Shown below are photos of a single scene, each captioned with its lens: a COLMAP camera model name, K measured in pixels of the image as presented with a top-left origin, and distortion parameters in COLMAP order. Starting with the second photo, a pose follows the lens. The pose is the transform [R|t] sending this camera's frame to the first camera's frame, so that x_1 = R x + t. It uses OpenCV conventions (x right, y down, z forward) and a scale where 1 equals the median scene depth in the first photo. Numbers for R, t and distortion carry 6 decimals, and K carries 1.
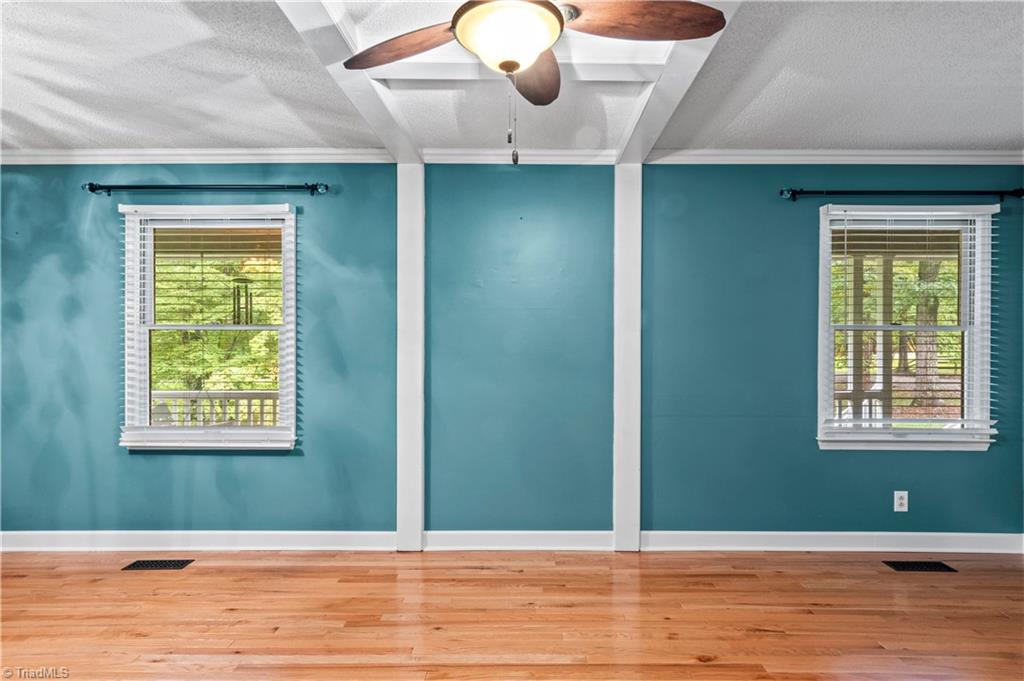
lens RADIAL K [[552.2, 0, 545.6], [0, 552.2, 342.3], [0, 0, 1]] dist [0.003715, -0.000910]
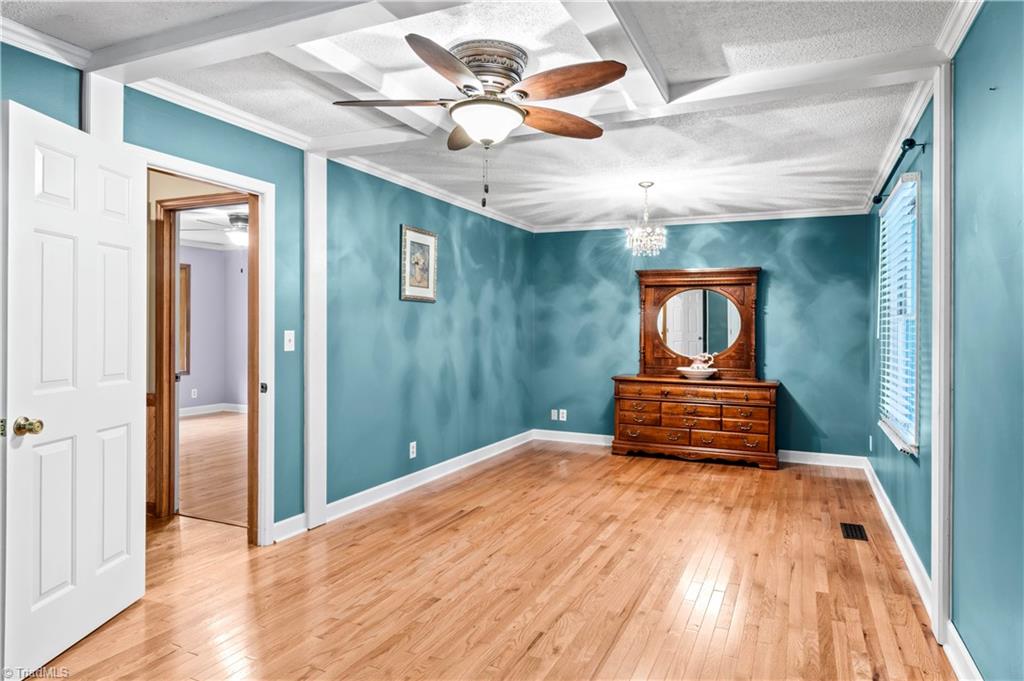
lens RADIAL K [[616.5, 0, 514.8], [0, 616.5, 334.8], [0, 0, 1]] dist [-0.007903, -0.000595]
pose [[-0.432667, 0.005118, -0.901539, 0.781965], [-0.005280, 0.999952, 0.008211, -0.000959], [0.901538, 0.008313, -0.432619, 1.007159]]
